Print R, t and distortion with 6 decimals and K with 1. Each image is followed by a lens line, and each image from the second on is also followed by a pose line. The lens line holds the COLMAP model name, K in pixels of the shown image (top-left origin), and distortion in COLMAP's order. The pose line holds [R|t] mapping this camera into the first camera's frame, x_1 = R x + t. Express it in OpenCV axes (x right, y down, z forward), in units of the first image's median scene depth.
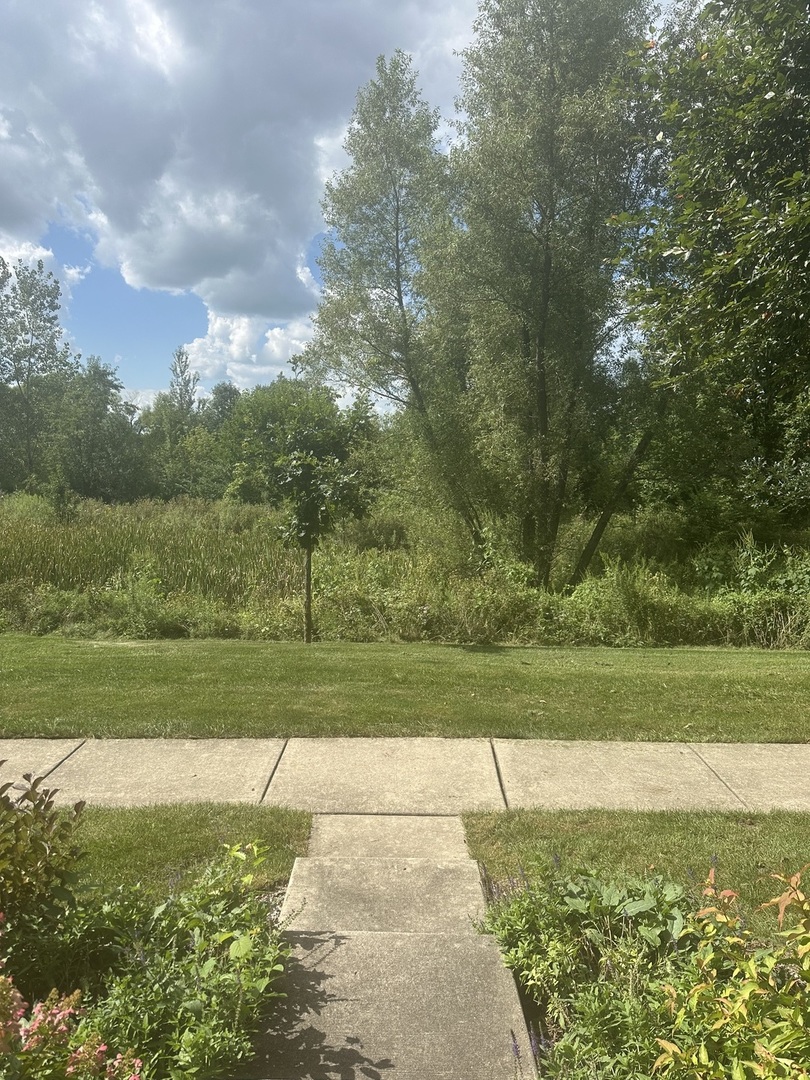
lens RADIAL K [[755.0, 0, 405.0], [0, 755.0, 540.0], [0, 0, 1]] dist [0.117755, -0.157262]
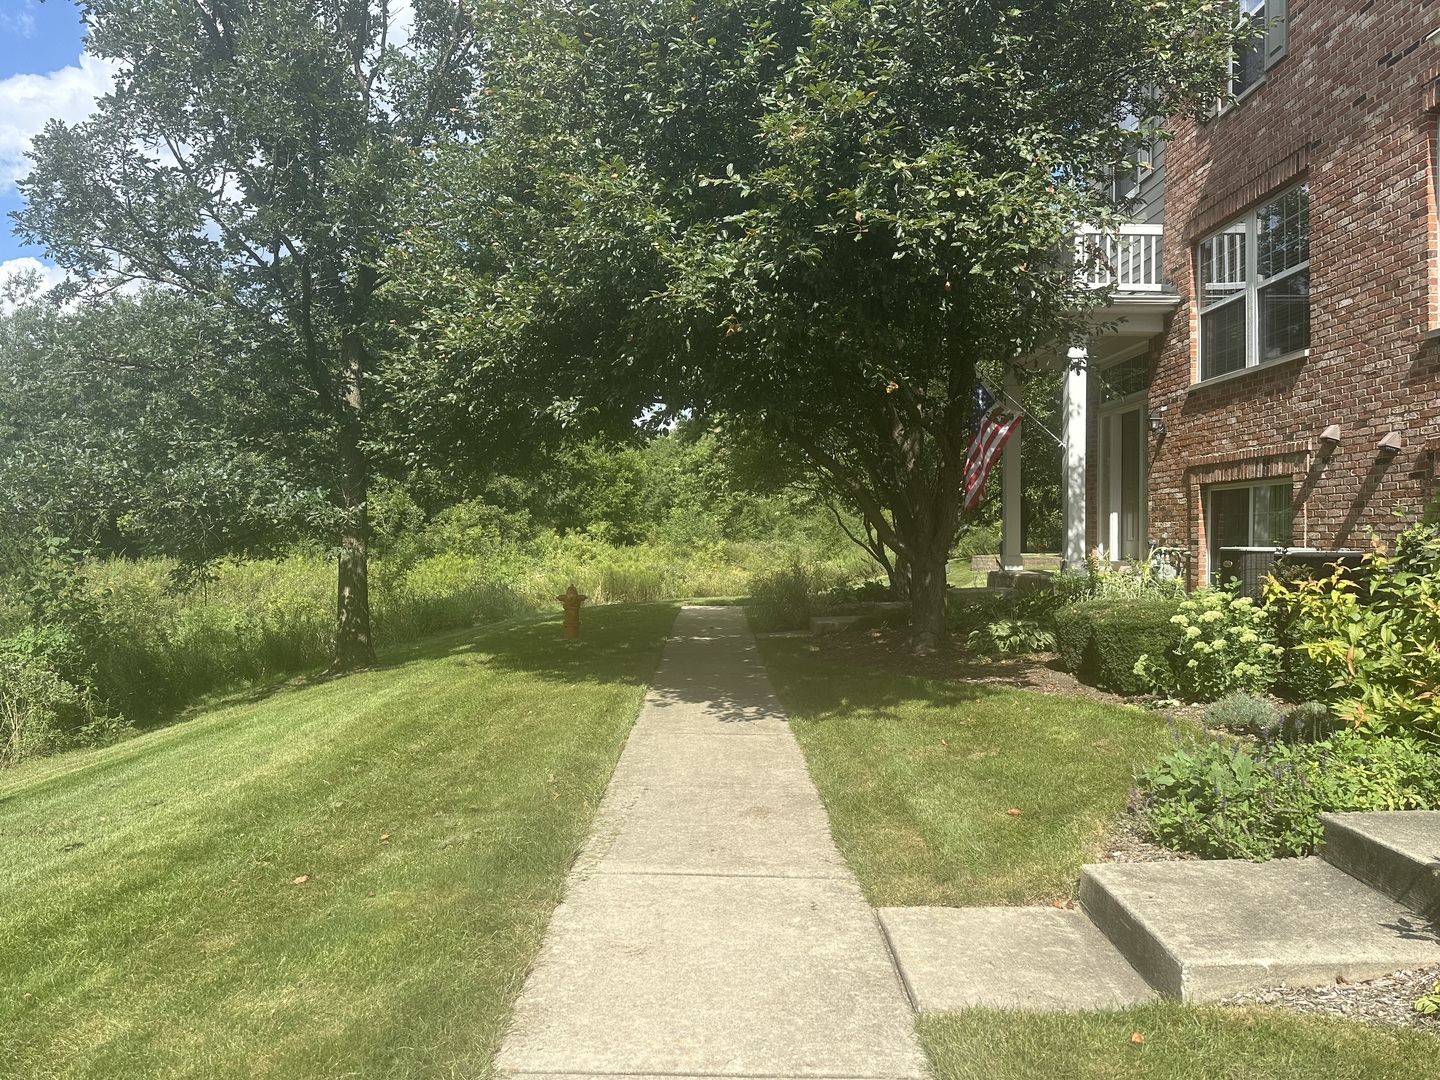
lens RADIAL K [[1009.6, 0, 715.7], [0, 1009.6, 546.4], [0, 0, 1]] dist [0.069528, -0.066018]
pose [[-0.000750, -0.018625, 0.999826, -0.255907], [0.104016, 0.994402, 0.018602, 0.010463], [-0.994575, 0.104012, 0.001191, 0.364521]]
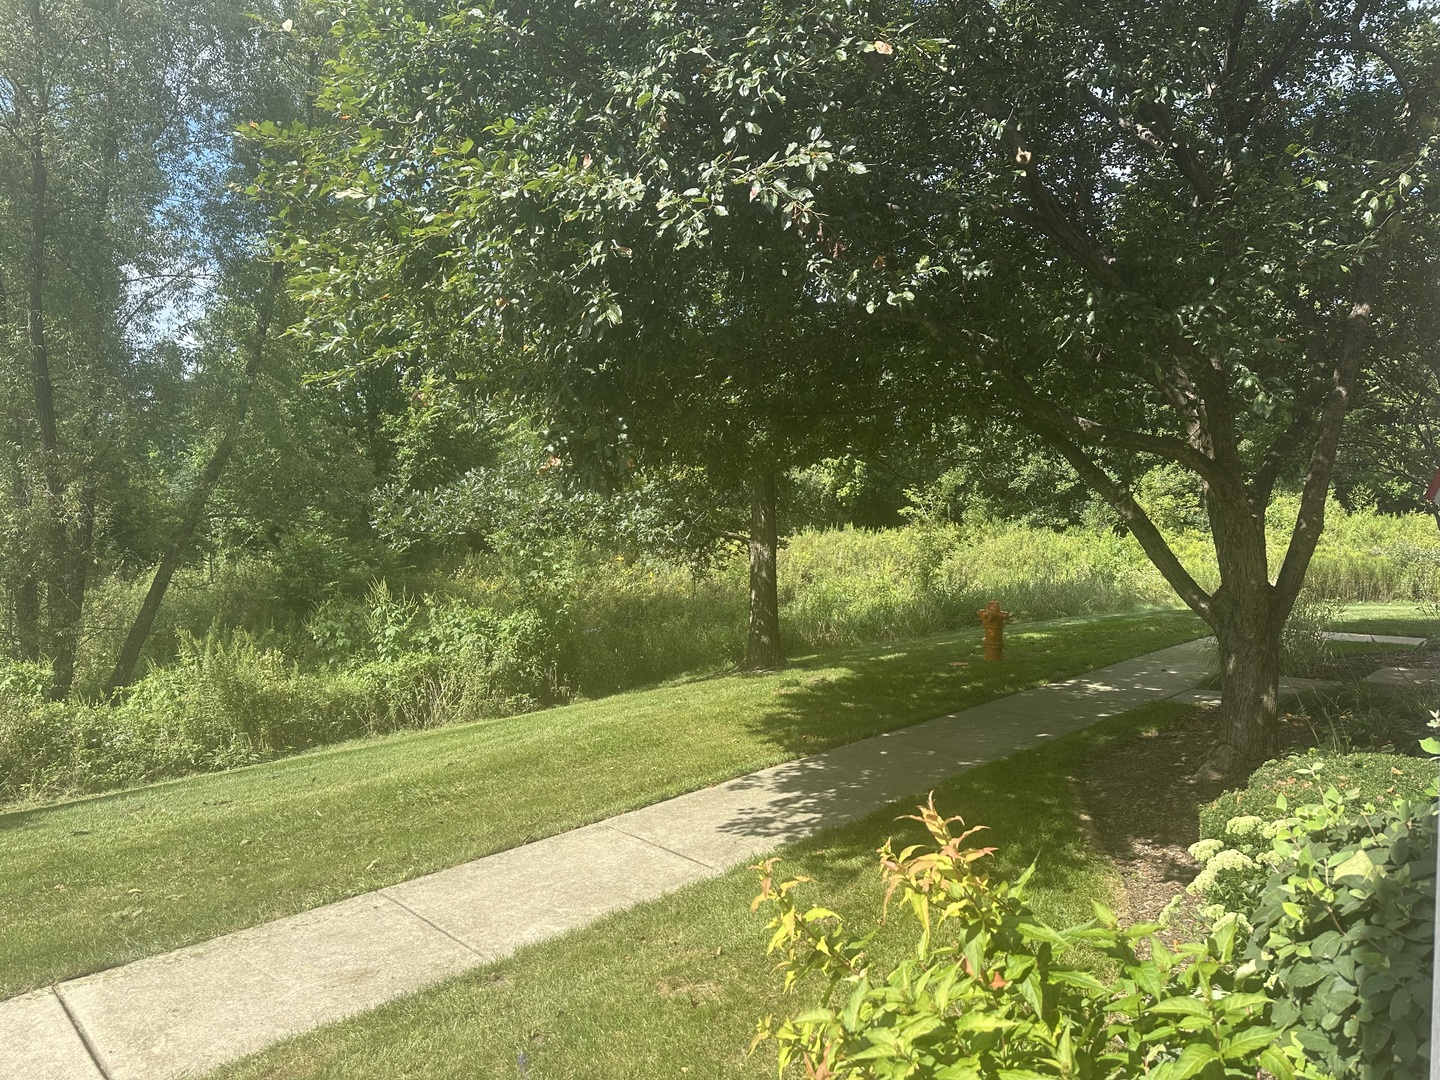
lens RADIAL K [[1020.1, 0, 717.8], [0, 1020.1, 538.0], [0, 0, 1]] dist [0.041694, -0.046392]
pose [[0.717422, -0.052904, 0.694628, -0.021252], [0.090223, 0.995771, -0.017344, -0.005894], [-0.690772, 0.075115, 0.719160, 0.037695]]
